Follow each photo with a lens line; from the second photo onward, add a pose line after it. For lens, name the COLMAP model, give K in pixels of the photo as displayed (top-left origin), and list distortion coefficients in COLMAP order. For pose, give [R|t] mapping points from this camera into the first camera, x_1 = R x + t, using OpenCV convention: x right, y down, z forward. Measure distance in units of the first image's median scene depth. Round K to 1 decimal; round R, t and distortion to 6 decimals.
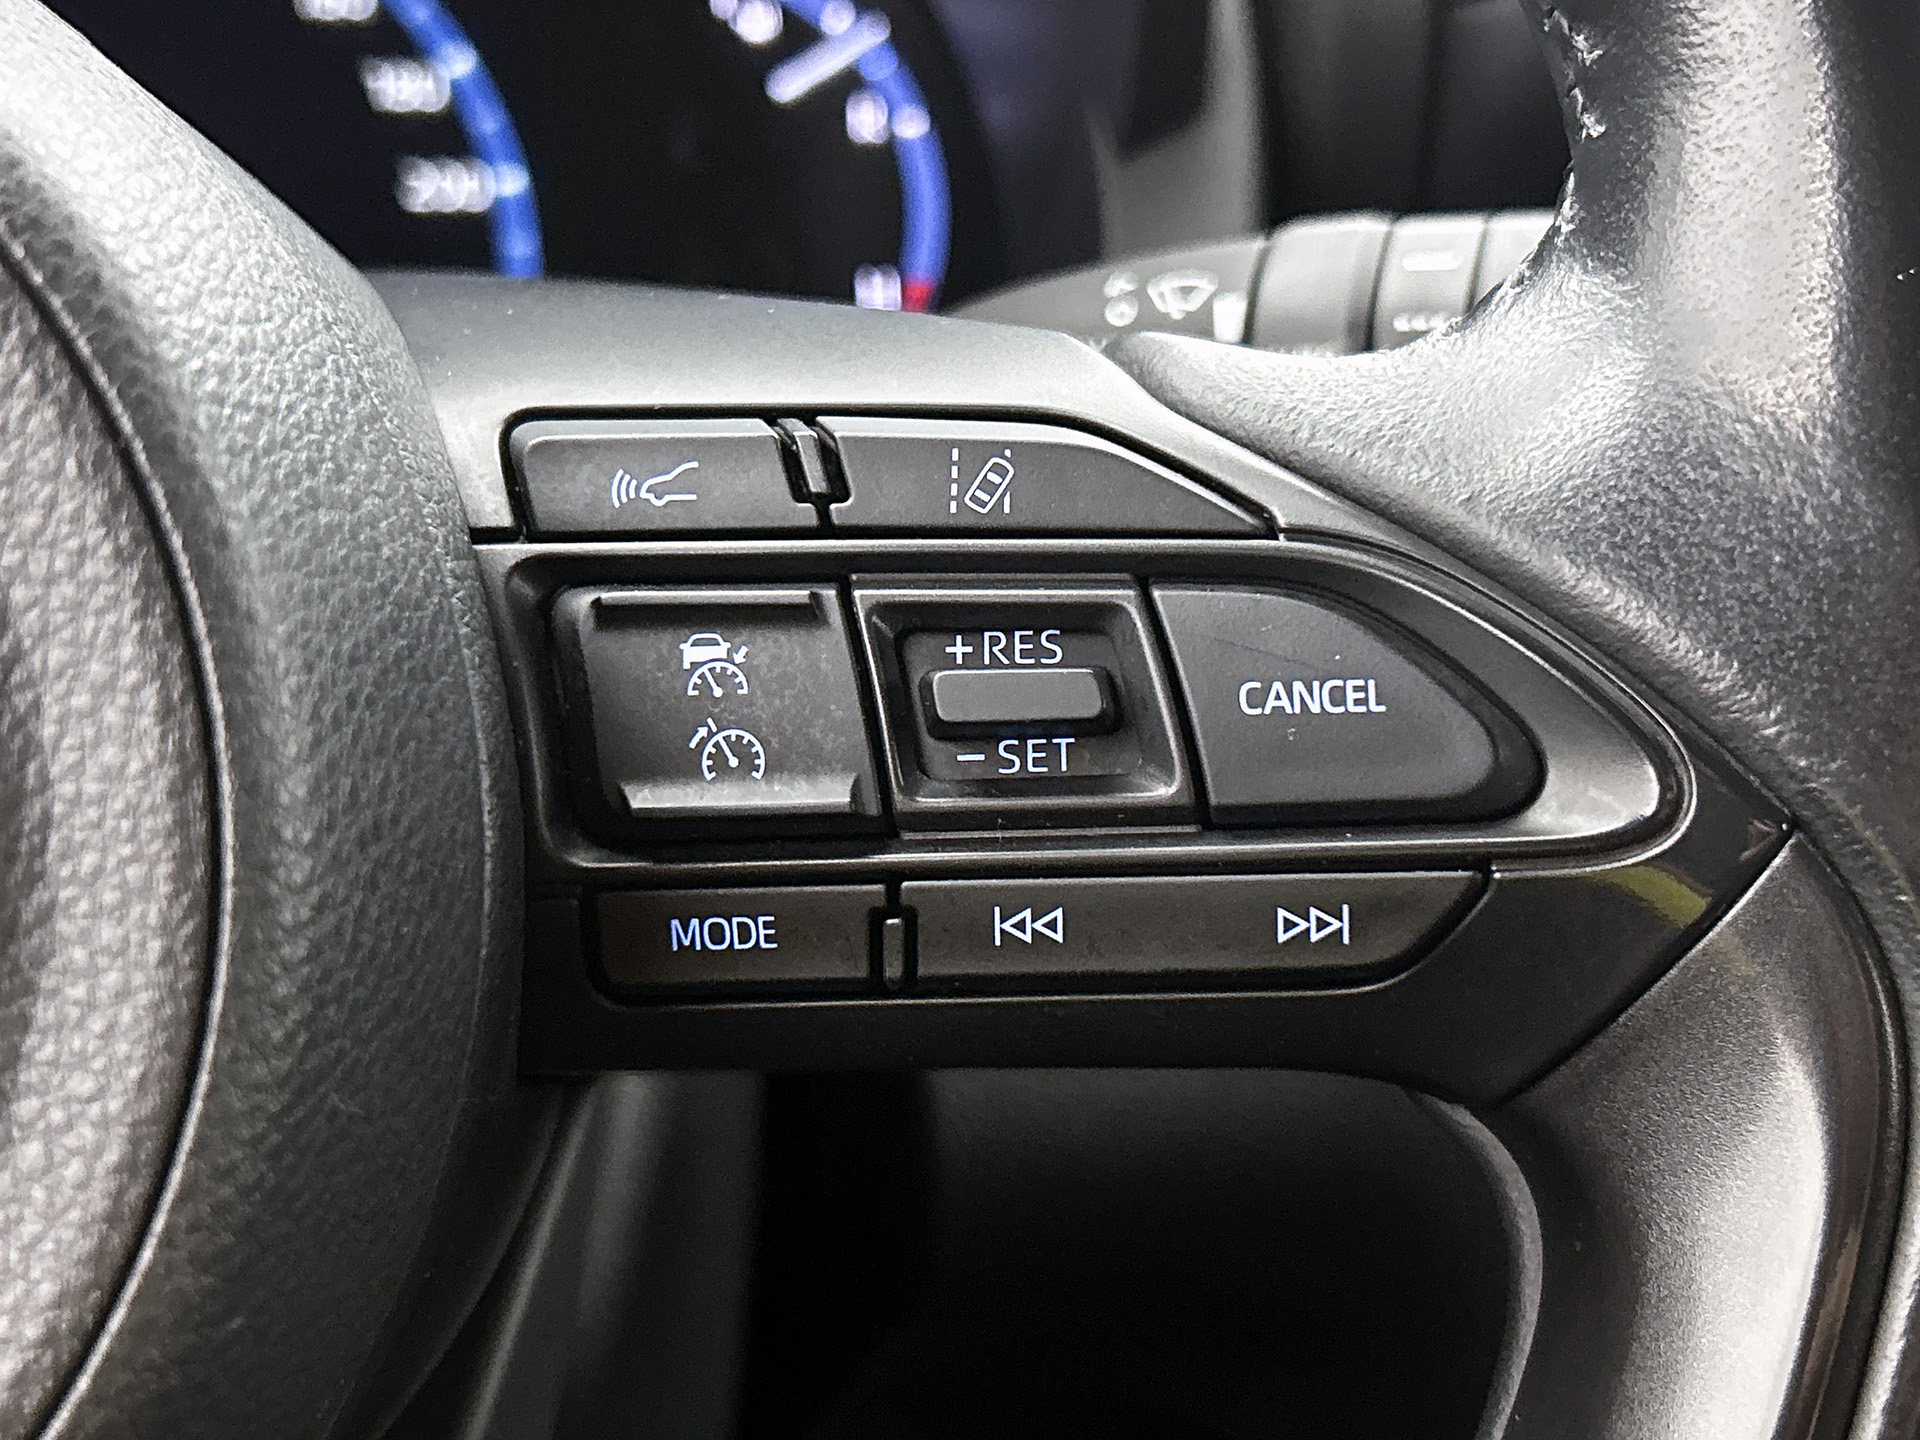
lens RADIAL K [[2826.7, 0, 960.0], [0, 2826.7, 720.0], [0, 0, 1]] dist [0.352949, -1.903623]
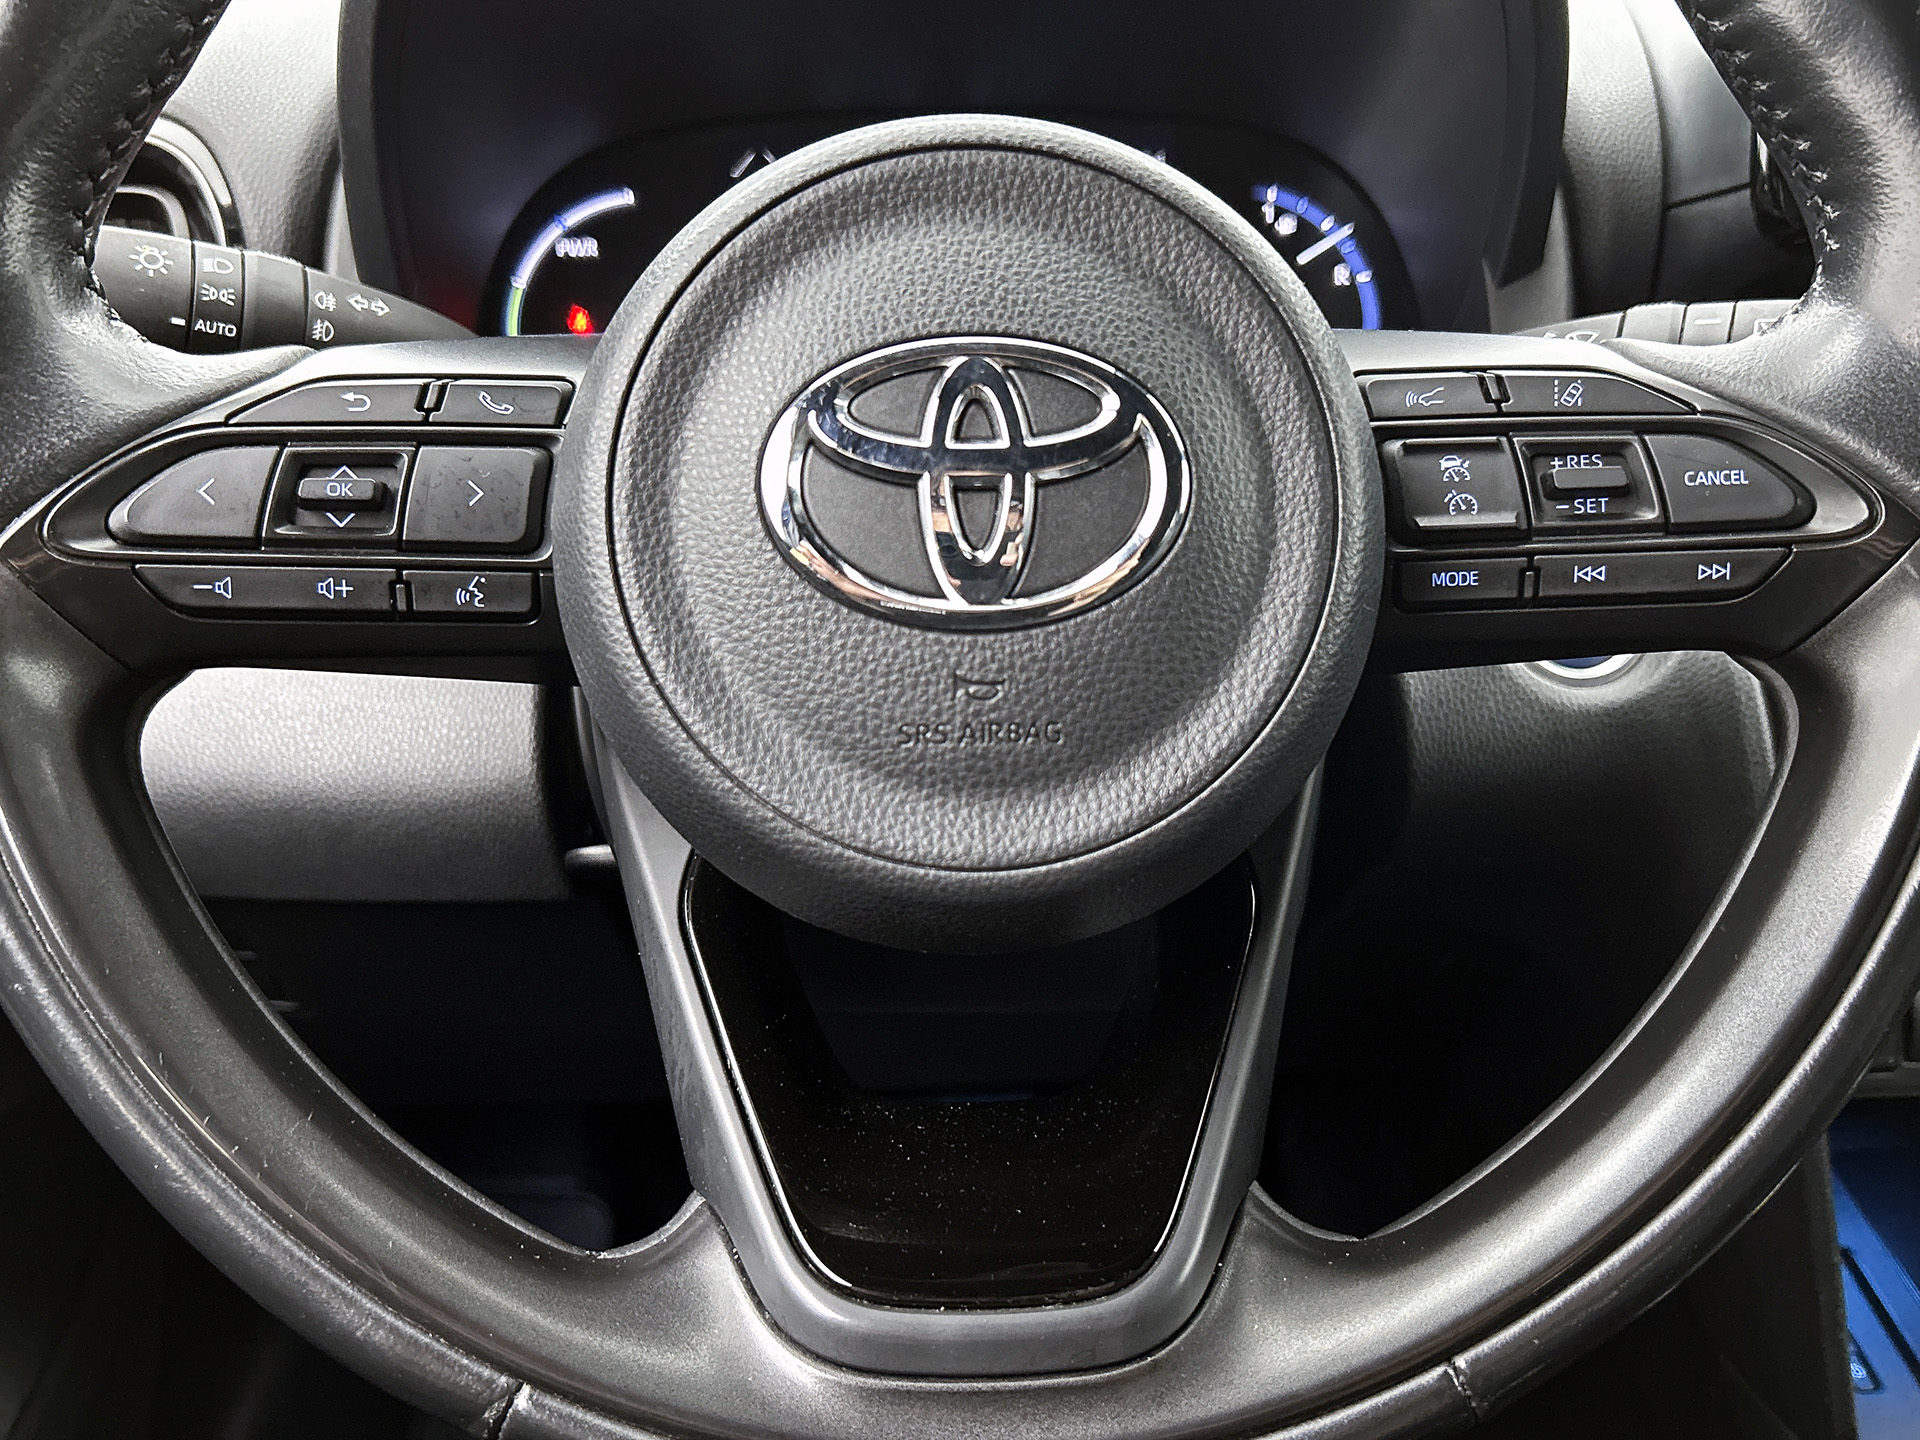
lens RADIAL K [[1759.4, 0, 960.0], [0, 1759.4, 720.0], [0, 0, 1]] dist [0.007502, -0.004397]
pose [[0.990623, 0.018963, -0.135302, -0.304782], [-0.015619, 0.999547, 0.025733, 0.167772], [0.135729, -0.023379, 0.990470, -0.577264]]
